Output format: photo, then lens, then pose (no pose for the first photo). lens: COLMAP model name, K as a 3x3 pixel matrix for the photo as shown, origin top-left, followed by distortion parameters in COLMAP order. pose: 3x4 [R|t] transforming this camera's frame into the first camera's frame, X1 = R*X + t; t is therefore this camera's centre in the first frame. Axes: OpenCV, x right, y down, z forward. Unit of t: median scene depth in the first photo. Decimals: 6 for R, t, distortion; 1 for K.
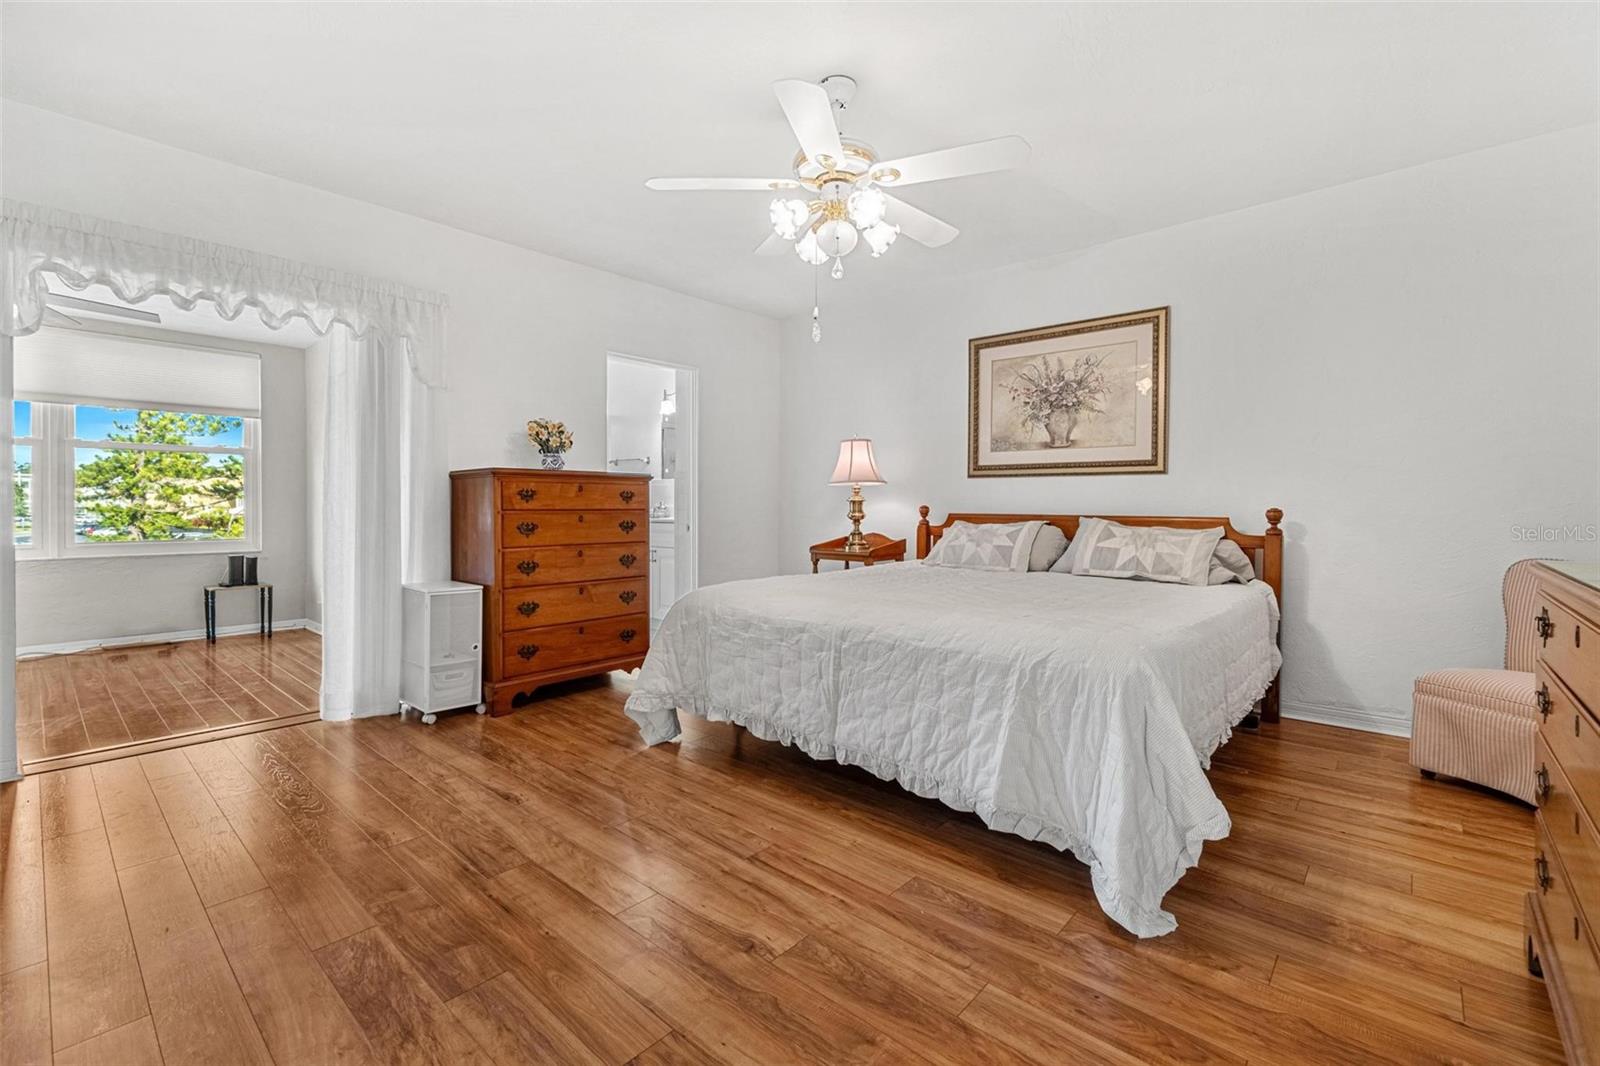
lens RADIAL K [[692.2, 0, 795.9], [0, 692.2, 519.2], [0, 0, 1]] dist [0.000575, 0.000210]
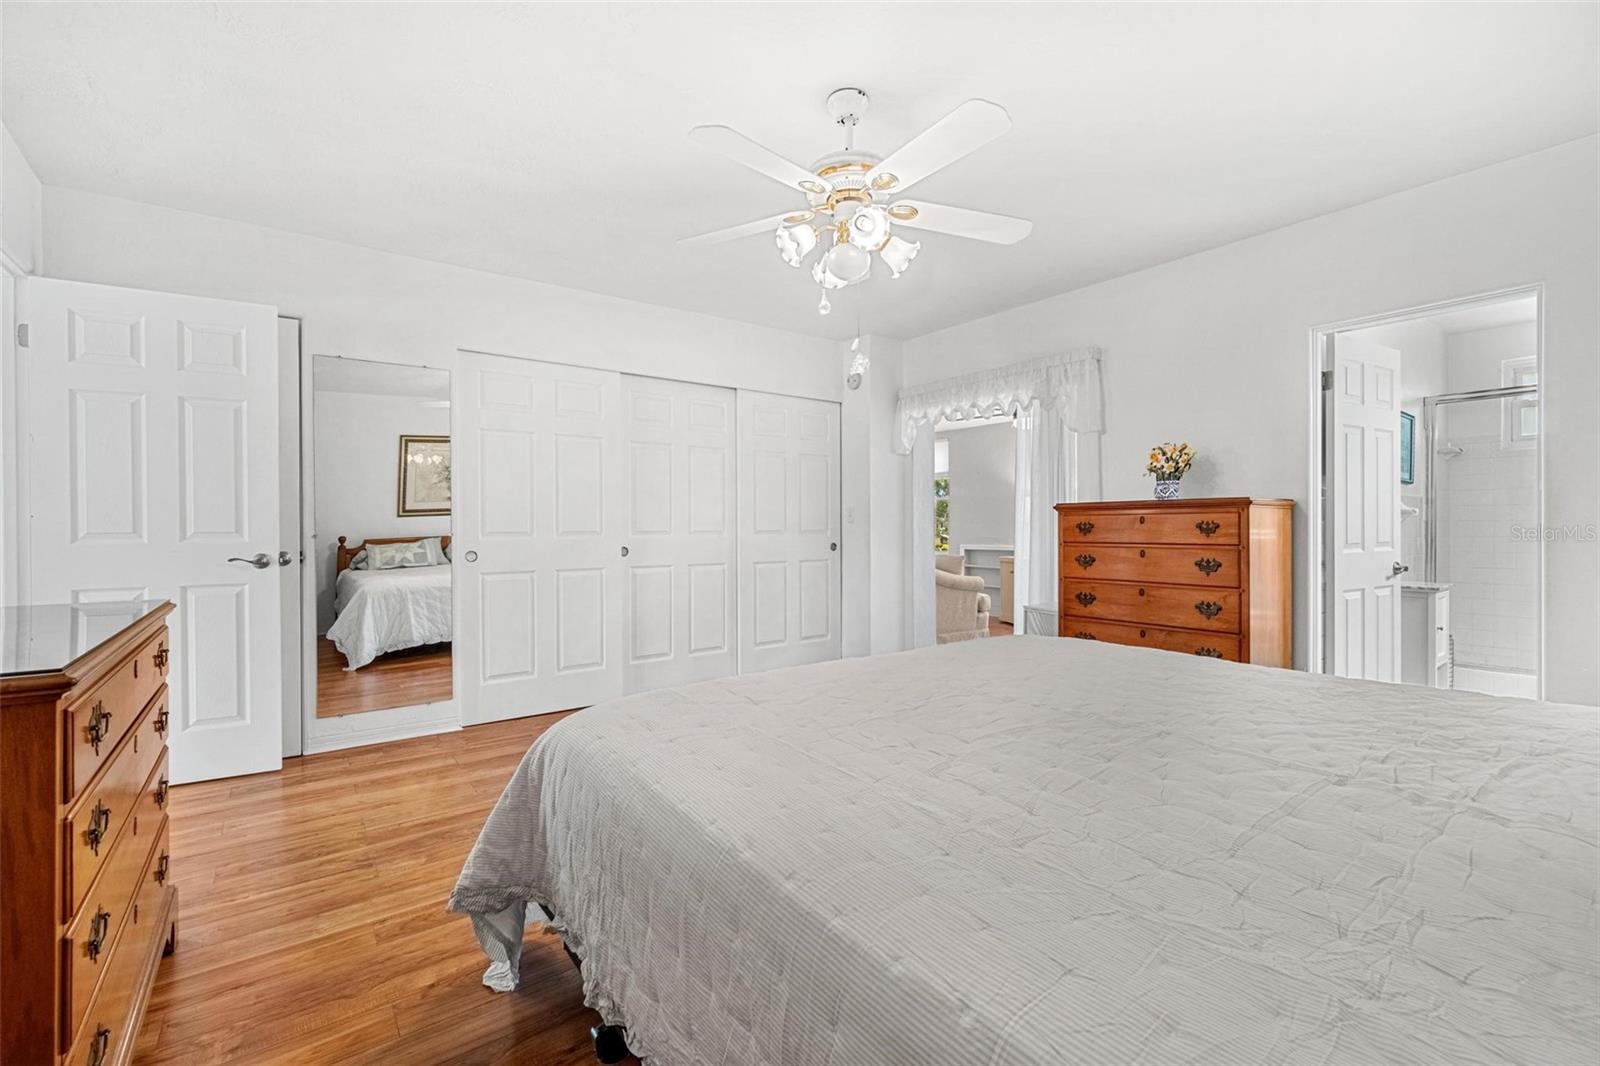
lens RADIAL K [[692.2, 0, 795.5], [0, 692.2, 530.2], [0, 0, 1]] dist [0.000575, 0.000210]
pose [[-0.198153, -0.001214, -0.980170, 0.701560], [-0.022288, 0.999746, 0.003267, -0.025531], [0.979918, 0.022494, -0.198130, 0.790093]]
